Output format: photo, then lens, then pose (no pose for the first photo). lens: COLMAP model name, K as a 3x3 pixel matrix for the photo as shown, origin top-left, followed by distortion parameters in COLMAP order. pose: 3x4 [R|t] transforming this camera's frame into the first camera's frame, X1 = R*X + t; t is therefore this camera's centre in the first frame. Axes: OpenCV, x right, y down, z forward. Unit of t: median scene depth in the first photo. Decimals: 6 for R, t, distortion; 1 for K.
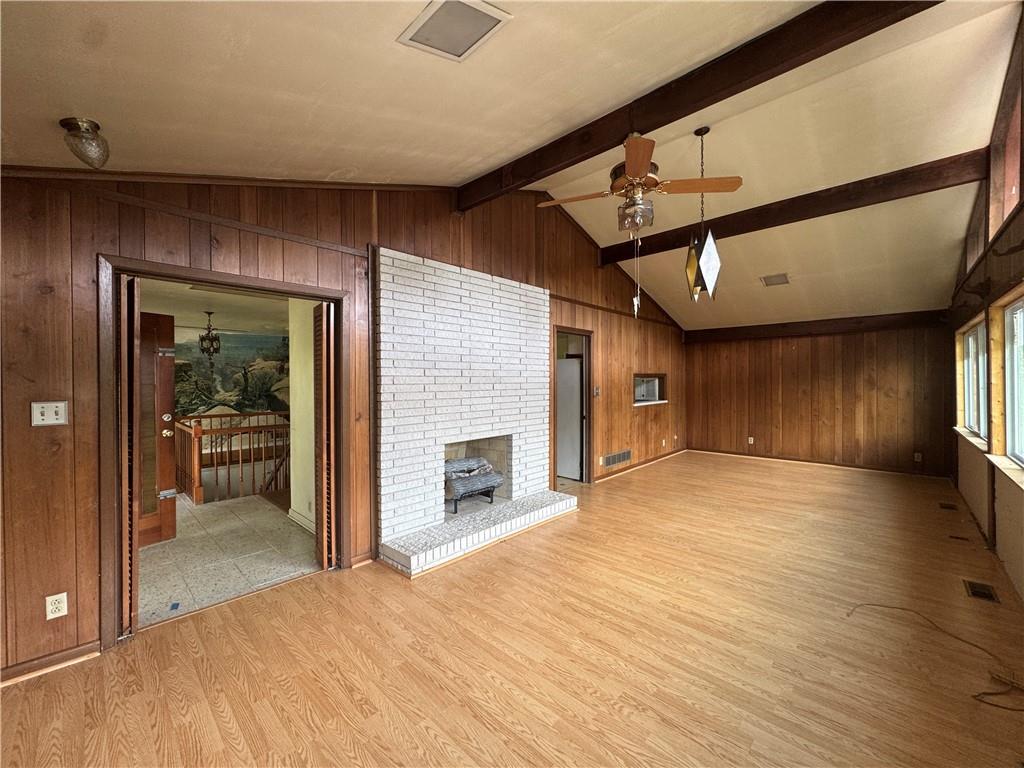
lens RADIAL K [[408.4, 0, 513.5], [0, 408.4, 387.2], [0, 0, 1]] dist [-0.001738, 0.000404]
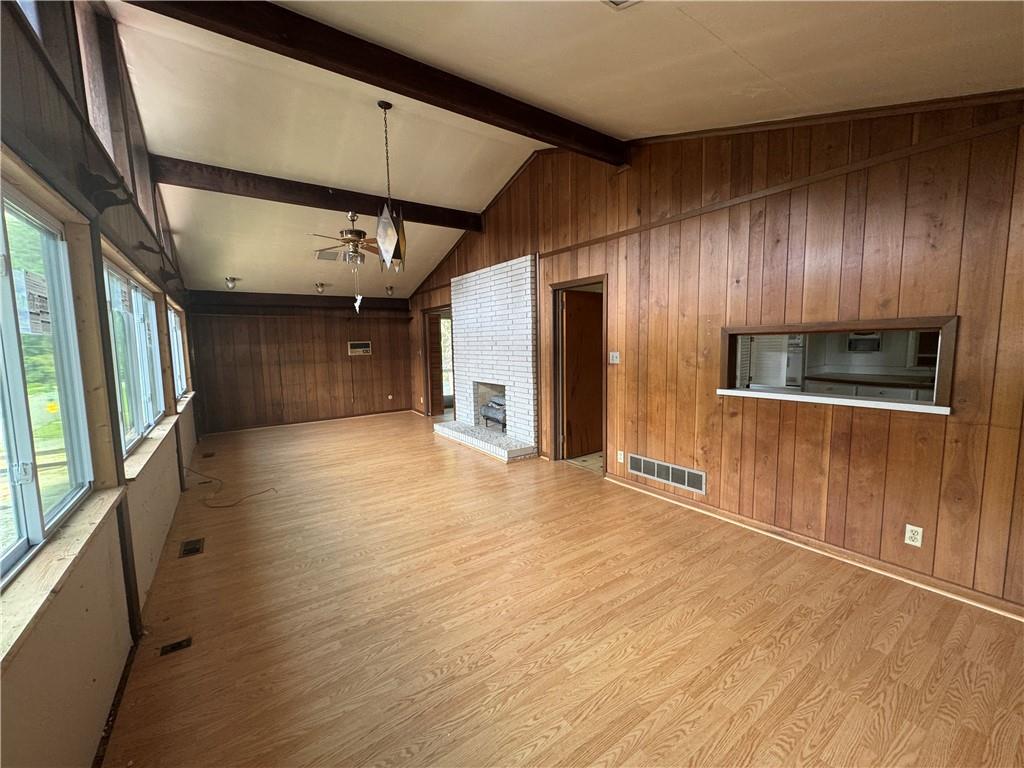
lens RADIAL K [[408.4, 0, 508.6], [0, 408.4, 379.2], [0, 0, 1]] dist [-0.001738, 0.000404]
pose [[-0.213427, 0.098935, -0.971937, 1.419876], [0.006842, 0.994986, 0.099779, -0.036707], [0.976935, 0.014645, -0.213034, 1.470014]]
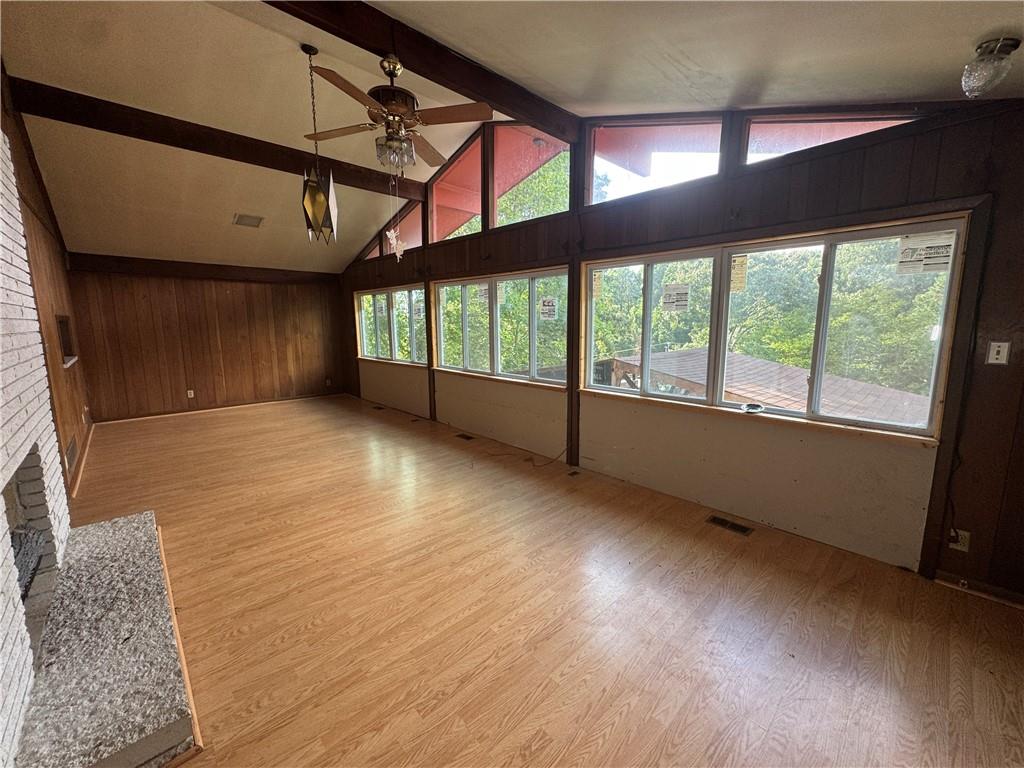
lens RADIAL K [[408.4, 0, 514.6], [0, 408.4, 386.3], [0, 0, 1]] dist [-0.001738, 0.000404]
pose [[0.053566, -0.148375, 0.987479, -0.497206], [0.017520, 0.988887, 0.147636, -0.009415], [-0.998411, 0.009392, 0.055570, 0.473347]]
